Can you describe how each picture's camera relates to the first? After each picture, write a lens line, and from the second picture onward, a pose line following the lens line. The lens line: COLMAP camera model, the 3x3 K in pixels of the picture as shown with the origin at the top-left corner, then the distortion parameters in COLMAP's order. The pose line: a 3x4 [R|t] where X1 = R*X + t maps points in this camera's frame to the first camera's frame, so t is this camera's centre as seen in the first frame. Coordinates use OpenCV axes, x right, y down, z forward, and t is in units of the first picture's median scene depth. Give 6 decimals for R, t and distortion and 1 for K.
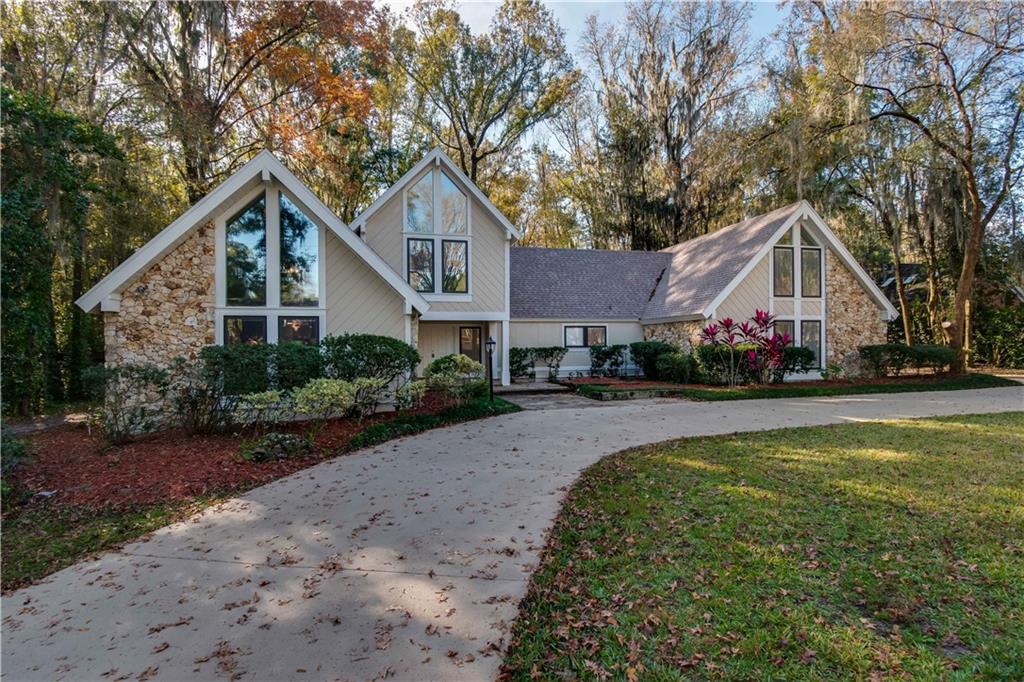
lens RADIAL K [[488.9, 0, 514.9], [0, 488.9, 345.8], [0, 0, 1]] dist [-0.005005, -0.000600]
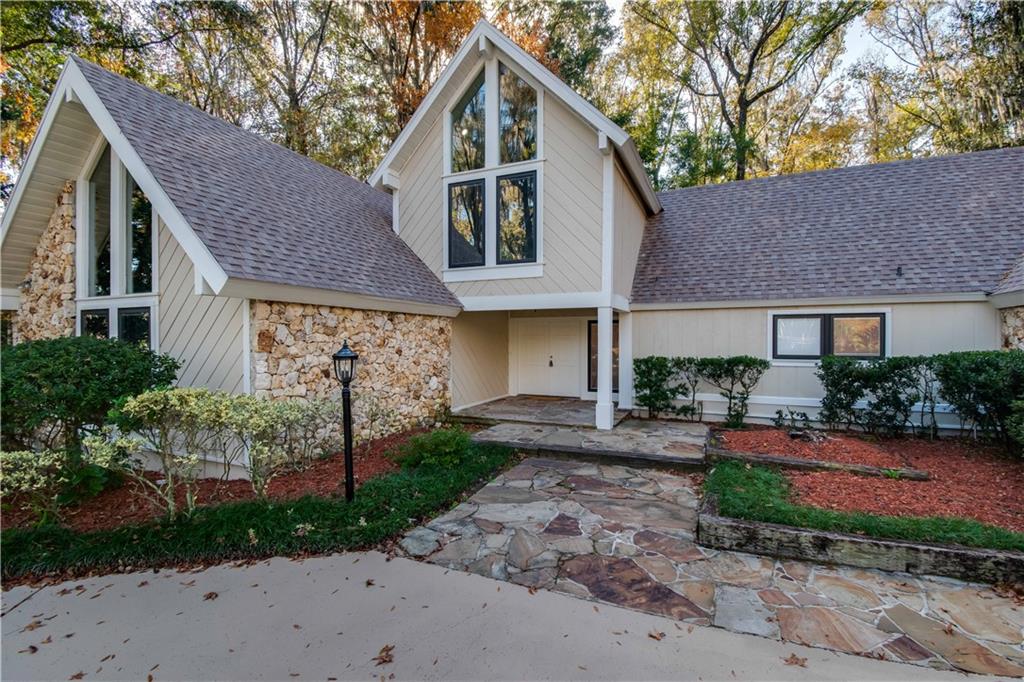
lens RADIAL K [[454.4, 0, 515.7], [0, 454.4, 345.7], [0, 0, 1]] dist [0.012723, -0.018359]
pose [[0.789820, 0.014376, -0.613170, 0.200027], [-0.008908, 0.999889, 0.011969, -0.014096], [0.613274, -0.003992, 0.789860, 0.526303]]
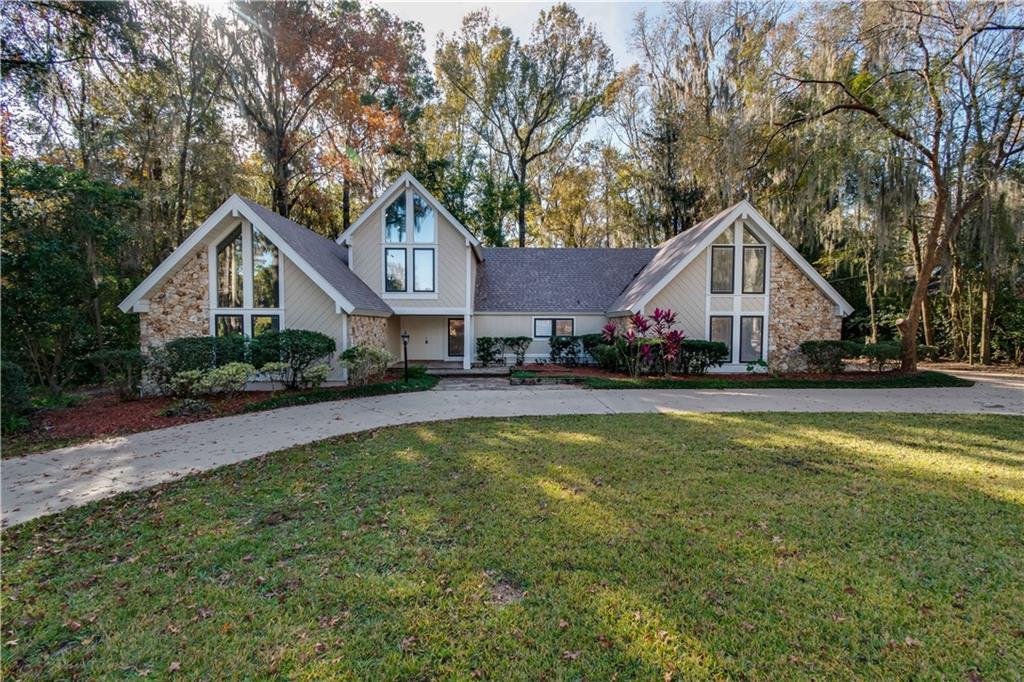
lens RADIAL K [[454.4, 0, 515.7], [0, 454.4, 345.7], [0, 0, 1]] dist [0.012723, -0.018359]
pose [[0.976452, 0.020700, -0.214740, 0.322238], [-0.012184, 0.999089, 0.040906, -0.021947], [0.215391, -0.037327, 0.975814, -0.056976]]
